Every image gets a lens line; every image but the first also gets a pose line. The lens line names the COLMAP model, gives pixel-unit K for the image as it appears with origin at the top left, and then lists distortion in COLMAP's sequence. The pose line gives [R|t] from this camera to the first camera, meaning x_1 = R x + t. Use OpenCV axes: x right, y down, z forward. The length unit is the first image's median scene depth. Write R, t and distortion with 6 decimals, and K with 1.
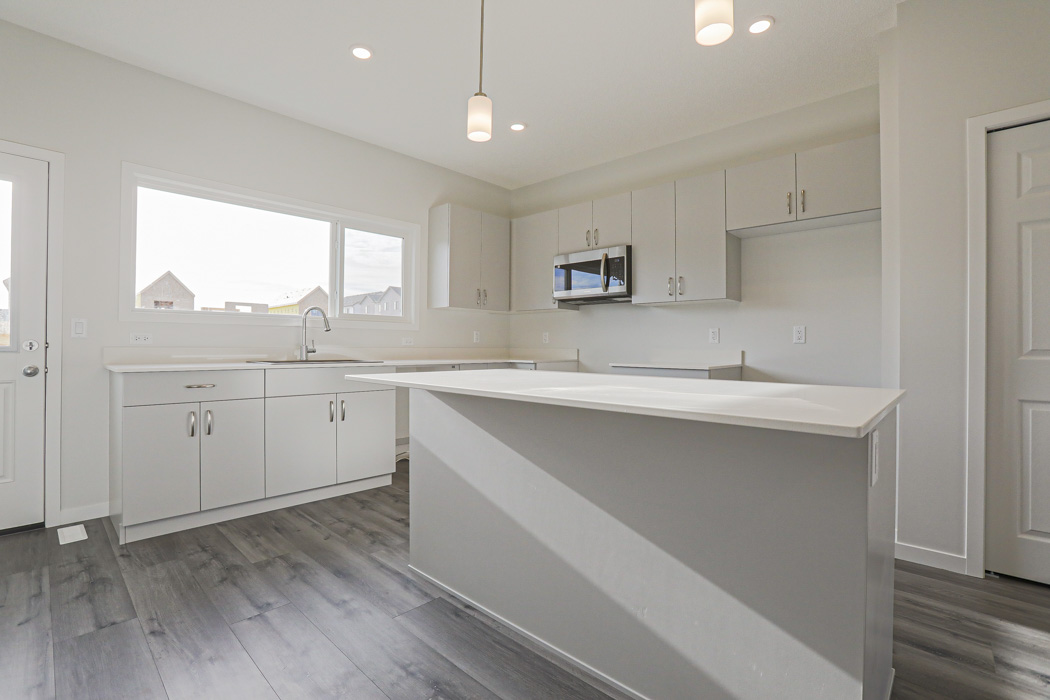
lens RADIAL K [[475.9, 0, 520.1], [0, 475.9, 348.0], [0, 0, 1]] dist [-0.055436, 0.019109]
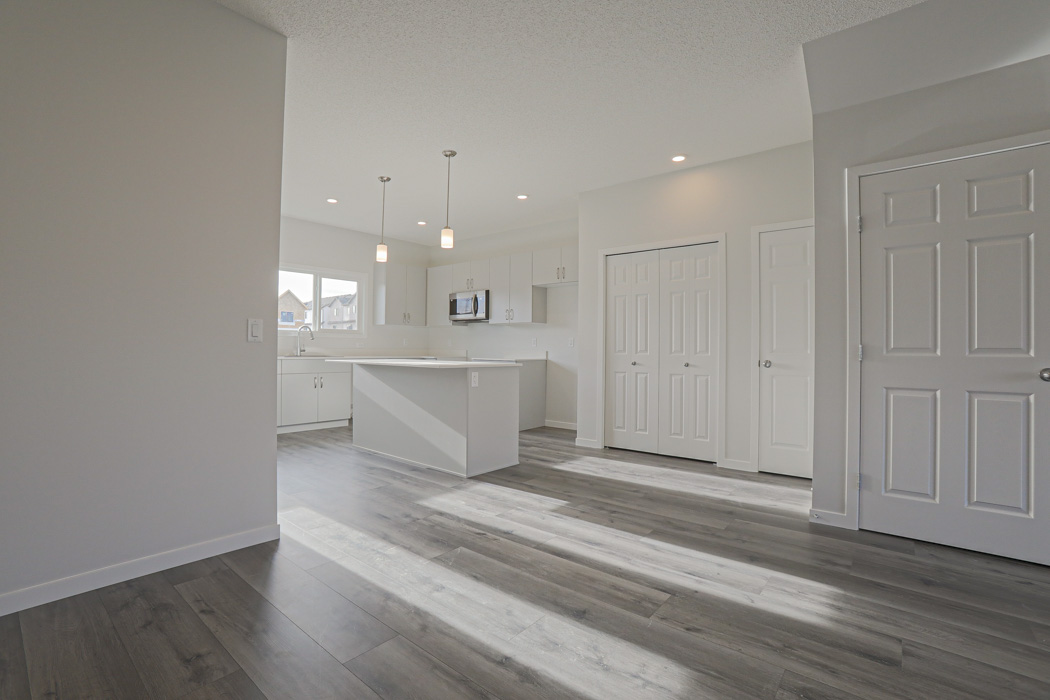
lens RADIAL K [[475.9, 0, 510.0], [0, 475.9, 350.1], [0, 0, 1]] dist [-0.055436, 0.019109]
pose [[0.999207, 0.003246, 0.039692, 0.263639], [-0.003203, 0.999994, -0.001130, 0.004188], [-0.039695, 0.001002, 0.999211, -0.799024]]
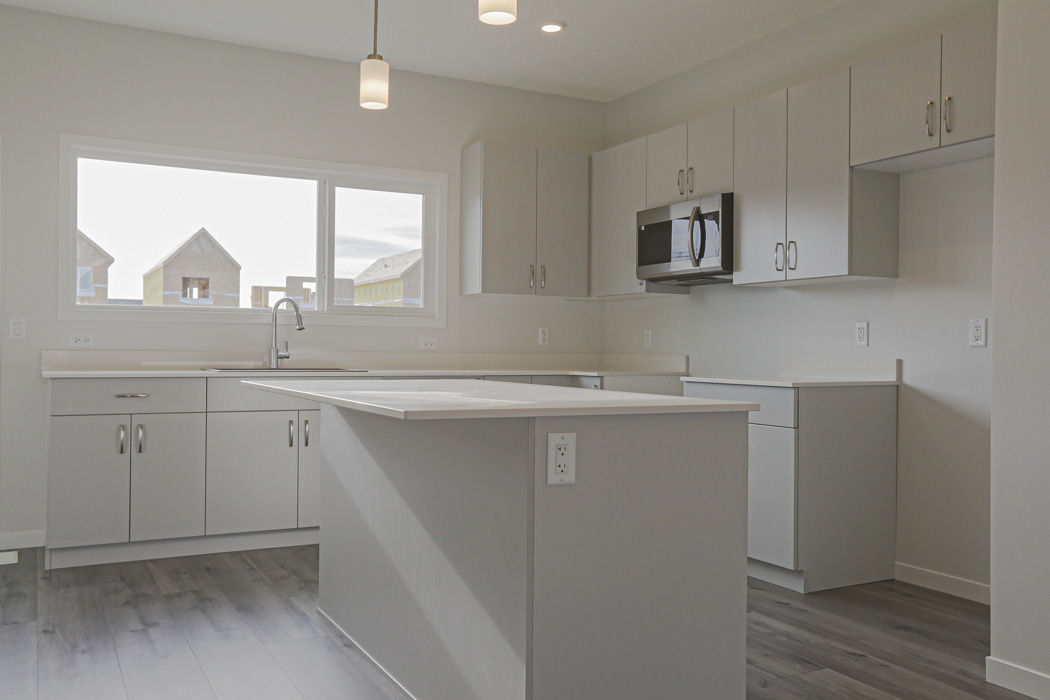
lens RADIAL K [[922.4, 0, 527.3], [0, 922.4, 353.0], [0, 0, 1]] dist [0.009490, 0.032115]
pose [[0.949088, 0.003440, -0.314994, 0.395082], [-0.004418, 0.999987, -0.002391, 0.002990], [0.314981, 0.003661, 0.949091, -0.284394]]
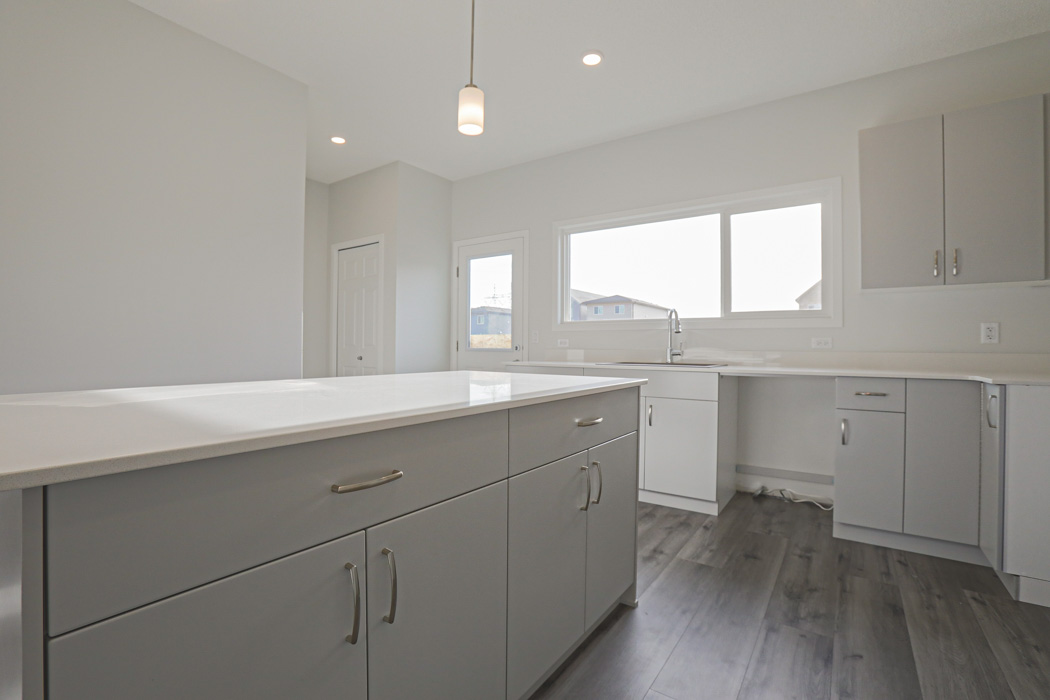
lens RADIAL K [[483.7, 0, 543.6], [0, 483.7, 351.3], [0, 0, 1]] dist [-0.003230, 0.002607]
pose [[0.186702, 0.003920, -0.982409, 0.498282], [-0.009087, 0.999956, 0.002263, 0.001102], [0.982375, 0.008504, 0.186729, 0.537536]]
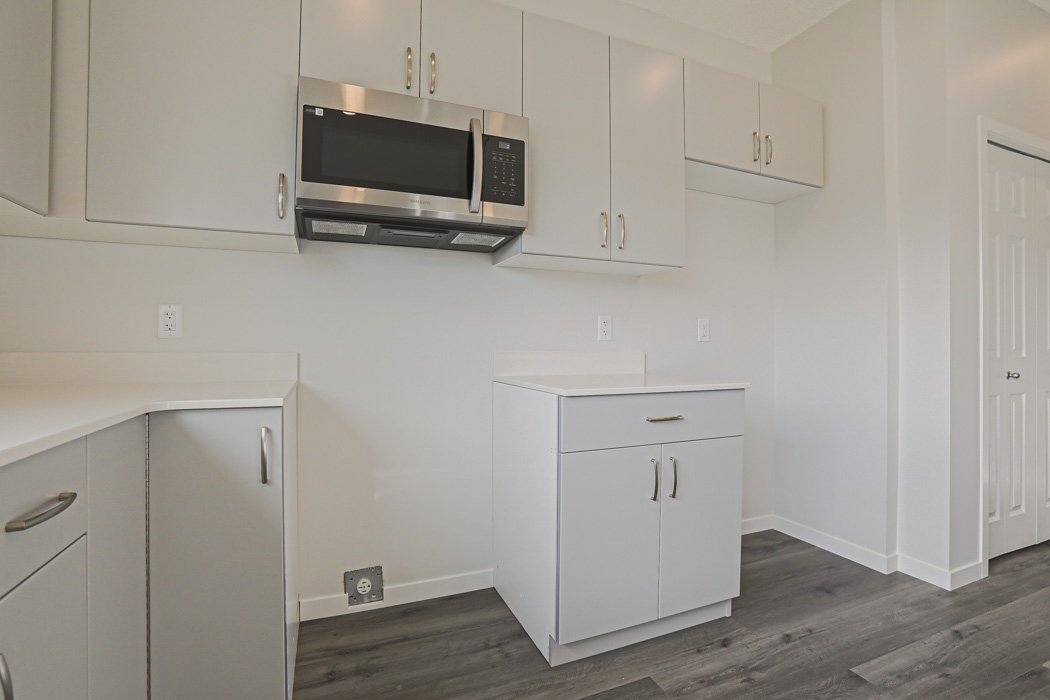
lens RADIAL K [[475.9, 0, 518.0], [0, 475.9, 345.9], [0, 0, 1]] dist [-0.055436, 0.019109]
pose [[0.417324, -0.002202, 0.908755, -0.195812], [0.003444, 0.999994, 0.000841, -0.004524], [-0.908751, 0.002779, 0.417329, 0.885645]]
